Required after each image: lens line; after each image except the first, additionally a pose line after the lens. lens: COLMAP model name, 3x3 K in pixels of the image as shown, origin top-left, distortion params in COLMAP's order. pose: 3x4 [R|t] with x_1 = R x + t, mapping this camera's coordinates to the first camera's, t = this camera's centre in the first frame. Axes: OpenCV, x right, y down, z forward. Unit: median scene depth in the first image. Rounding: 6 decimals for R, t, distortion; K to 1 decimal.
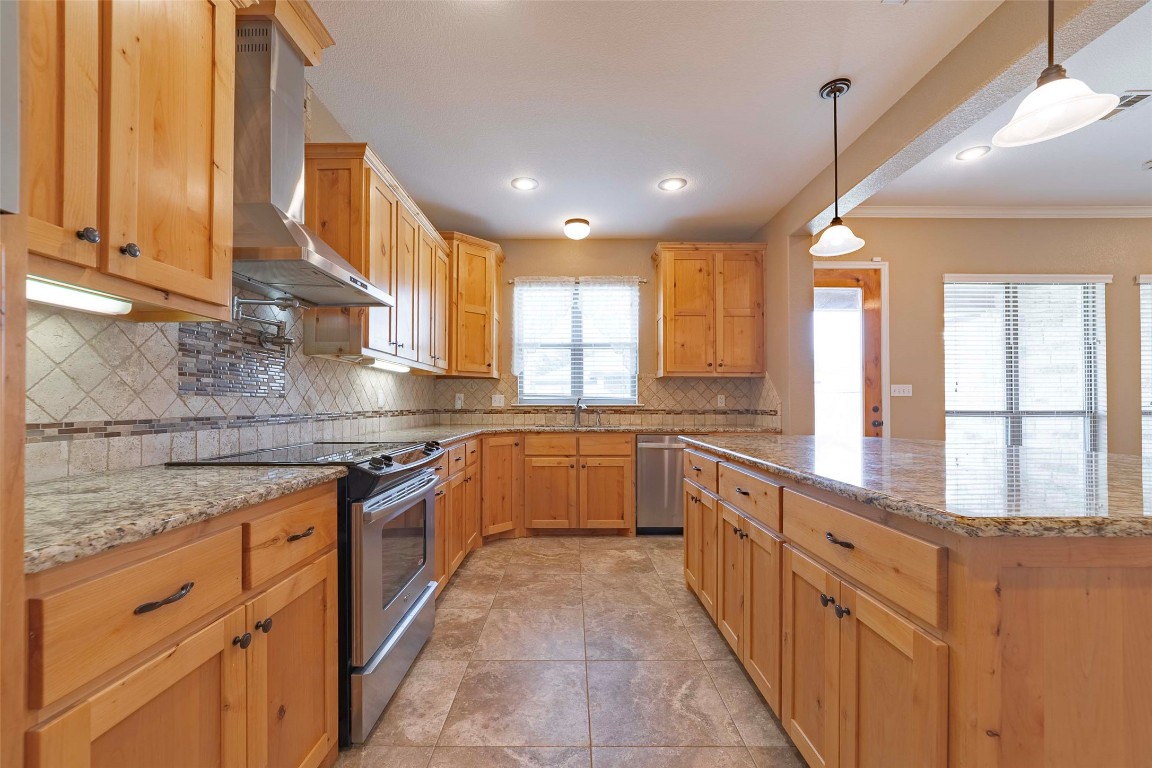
lens RADIAL K [[452.6, 0, 570.6], [0, 452.6, 402.4], [0, 0, 1]] dist [-0.013297, 0.002694]
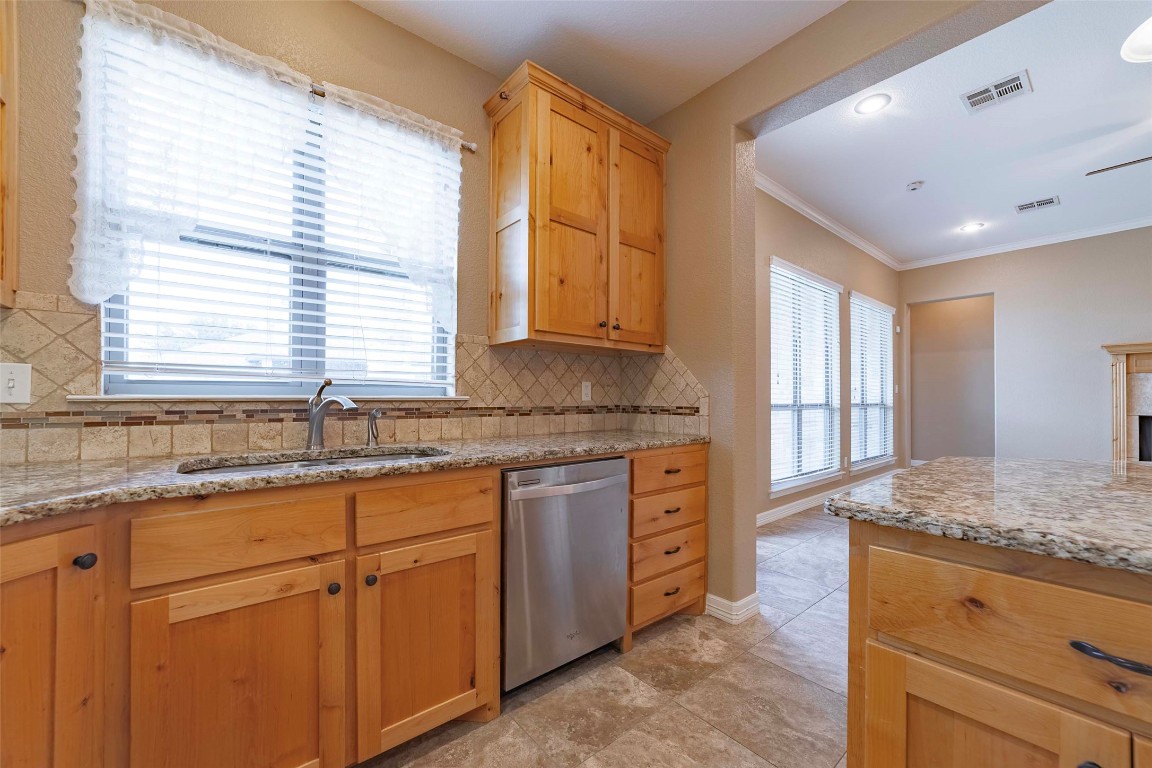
lens RADIAL K [[452.6, 0, 577.9], [0, 452.6, 392.3], [0, 0, 1]] dist [-0.013297, 0.002694]
pose [[0.770867, 0.008259, 0.636943, -0.059676], [-0.005838, 0.999966, -0.005901, 0.001713], [-0.636970, 0.000831, 0.770888, 0.561246]]
